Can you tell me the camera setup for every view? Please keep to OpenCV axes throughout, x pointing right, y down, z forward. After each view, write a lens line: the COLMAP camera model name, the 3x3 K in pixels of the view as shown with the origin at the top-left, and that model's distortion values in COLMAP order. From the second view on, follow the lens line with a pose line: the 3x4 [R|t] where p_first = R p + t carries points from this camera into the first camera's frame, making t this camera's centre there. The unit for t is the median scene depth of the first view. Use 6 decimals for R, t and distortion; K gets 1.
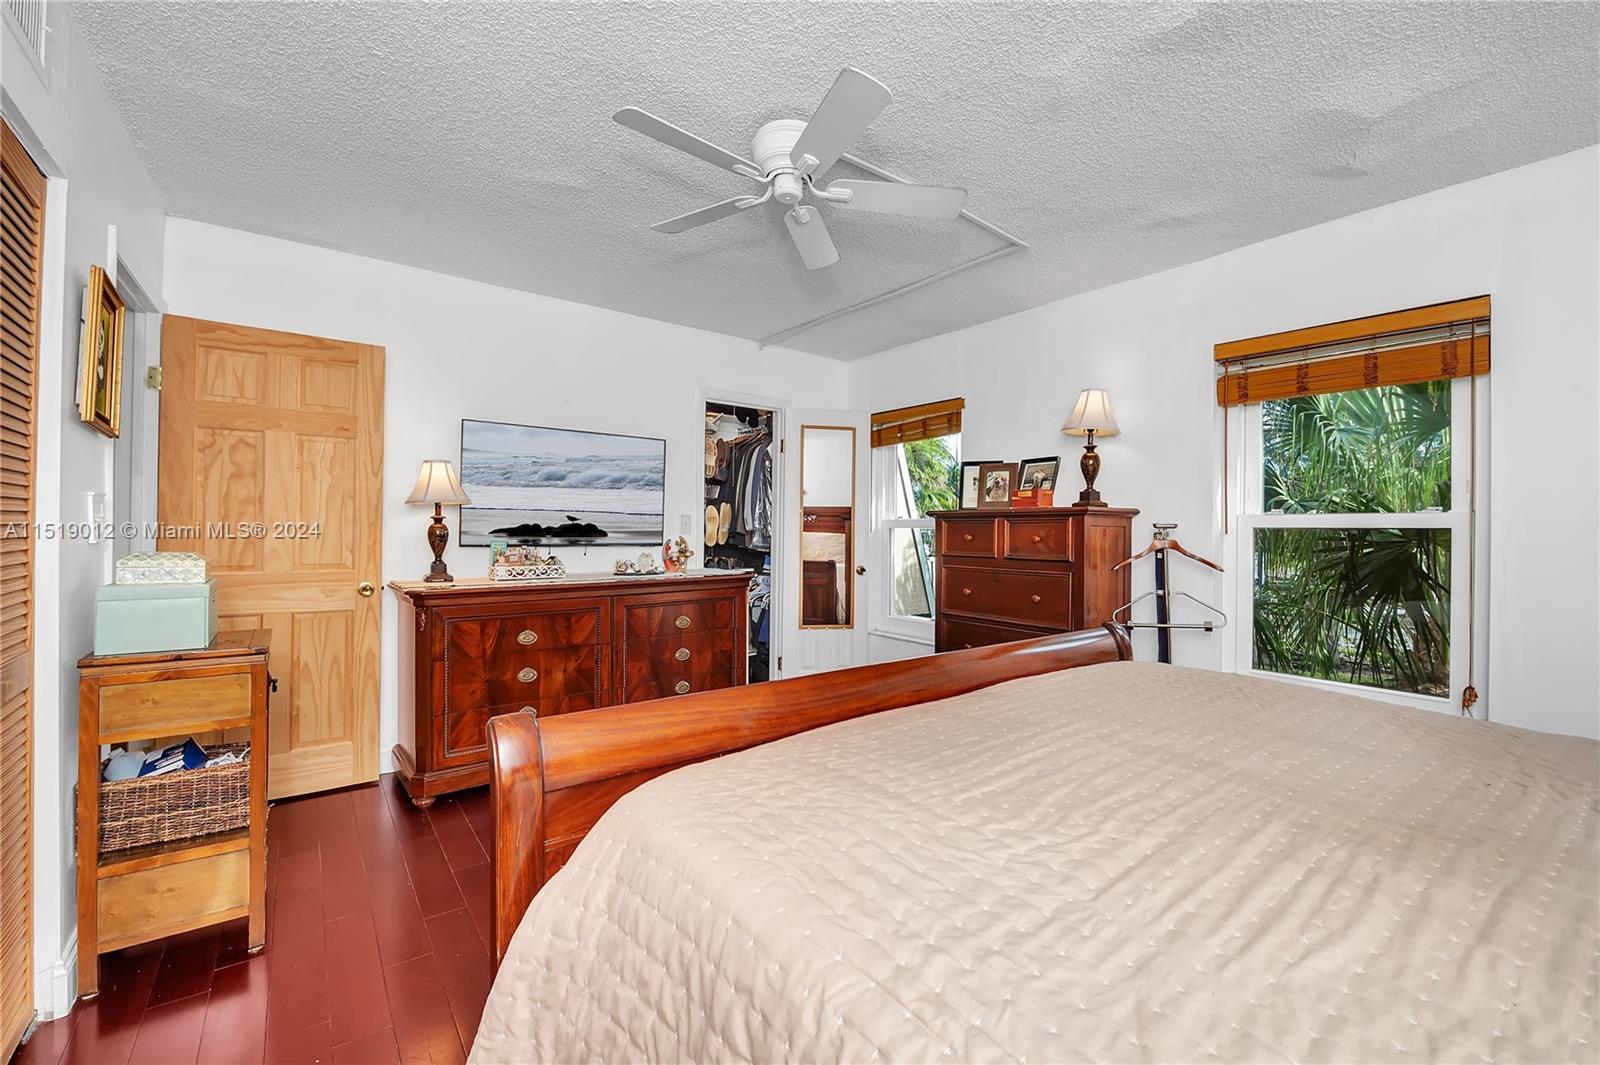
lens RADIAL K [[653.8, 0, 800.0], [0, 653.8, 532.5], [0, 0, 1]] dist [-0.008905, -0.000290]
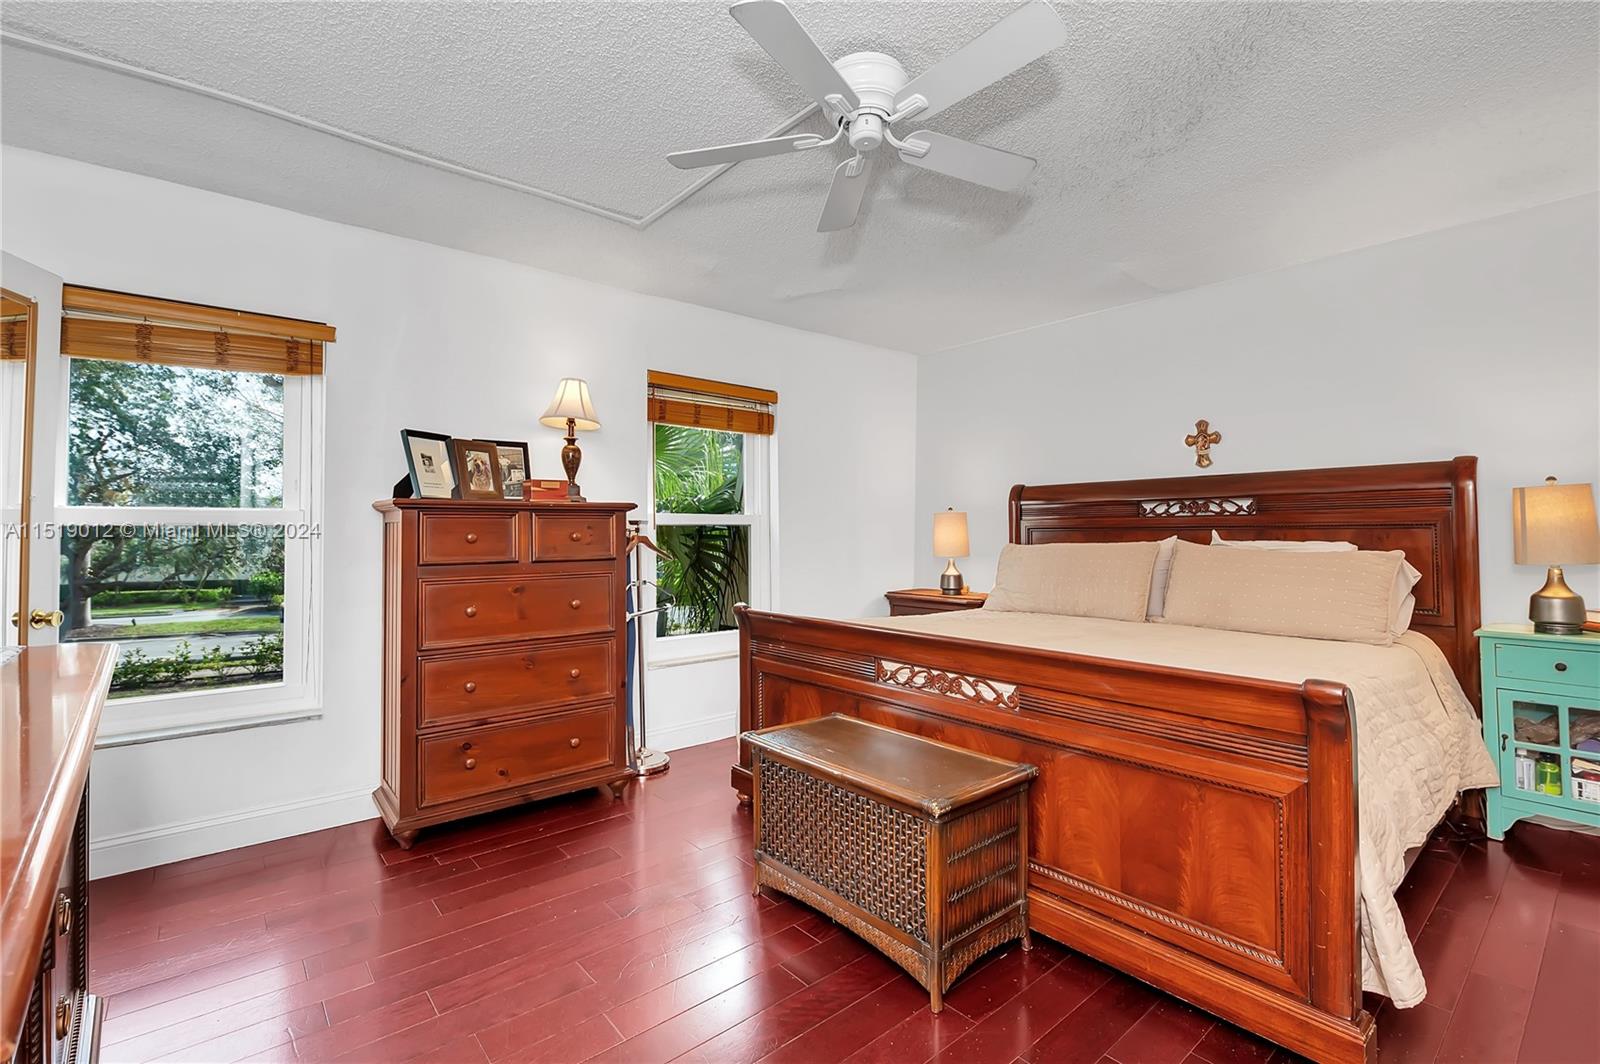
lens RADIAL K [[736.0, 0, 801.9], [0, 736.0, 517.0], [0, 0, 1]] dist [-0.000205, -0.001478]
pose [[-0.059708, 0.007207, 0.998190, -0.654958], [0.003542, 0.999969, -0.007008, -0.008137], [-0.998210, 0.003117, -0.059731, 0.723887]]
